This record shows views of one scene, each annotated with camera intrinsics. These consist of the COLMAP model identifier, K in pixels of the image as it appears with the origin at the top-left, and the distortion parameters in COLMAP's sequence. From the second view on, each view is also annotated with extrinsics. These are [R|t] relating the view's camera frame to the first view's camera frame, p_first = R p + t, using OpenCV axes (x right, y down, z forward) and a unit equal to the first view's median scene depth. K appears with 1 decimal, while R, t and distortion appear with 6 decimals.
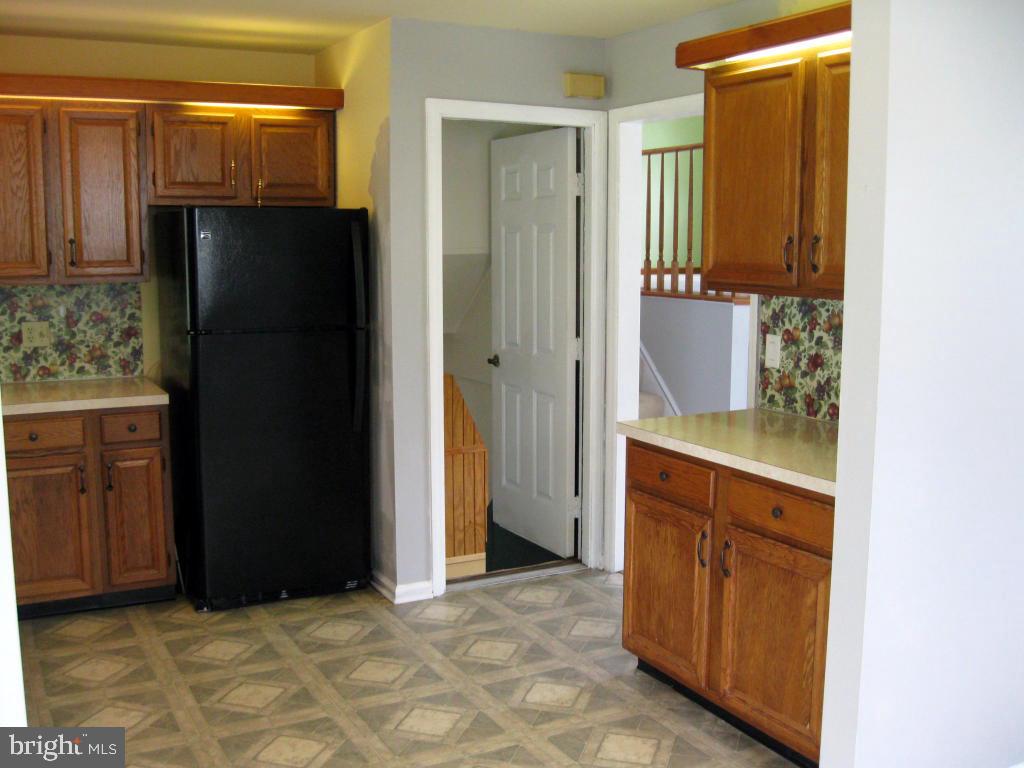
lens RADIAL K [[1056.7, 0, 515.2], [0, 1056.7, 388.5], [0, 0, 1]] dist [-0.108573, 0.000000]
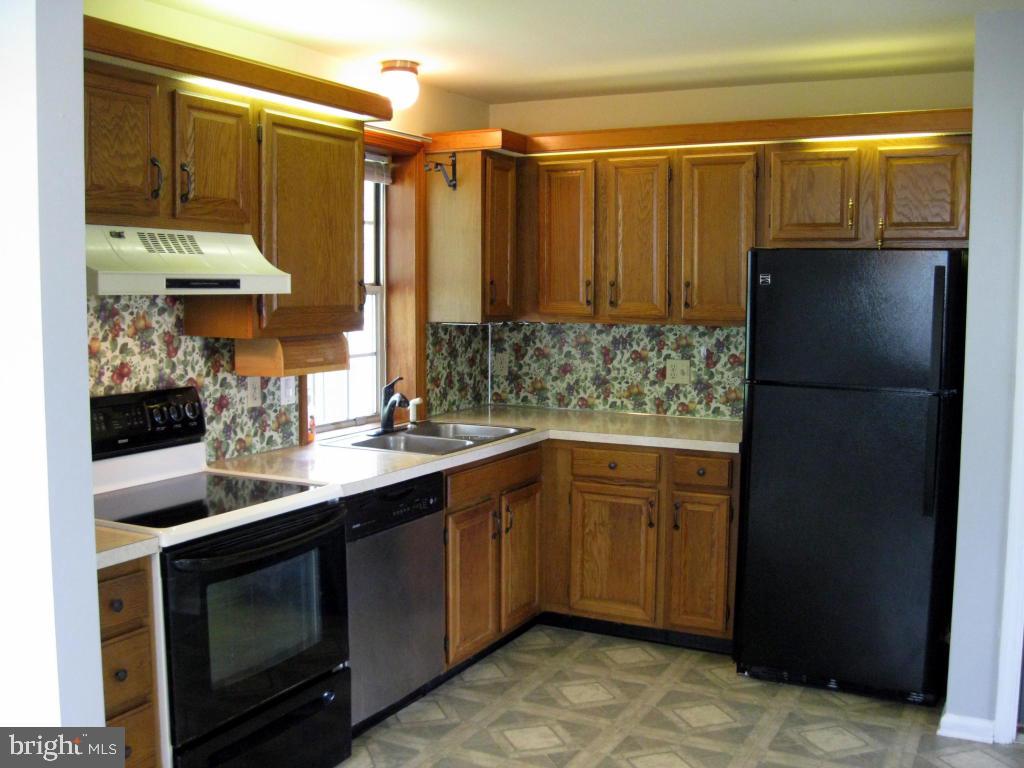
lens RADIAL K [[1056.7, 0, 516.0], [0, 1056.7, 376.8], [0, 0, 1]] dist [-0.108573, 0.000000]
pose [[0.566282, 0.070846, -0.821161, 0.340627], [-0.121882, 0.992543, 0.001581, -0.030561], [0.815150, 0.099190, 0.570695, 0.268506]]
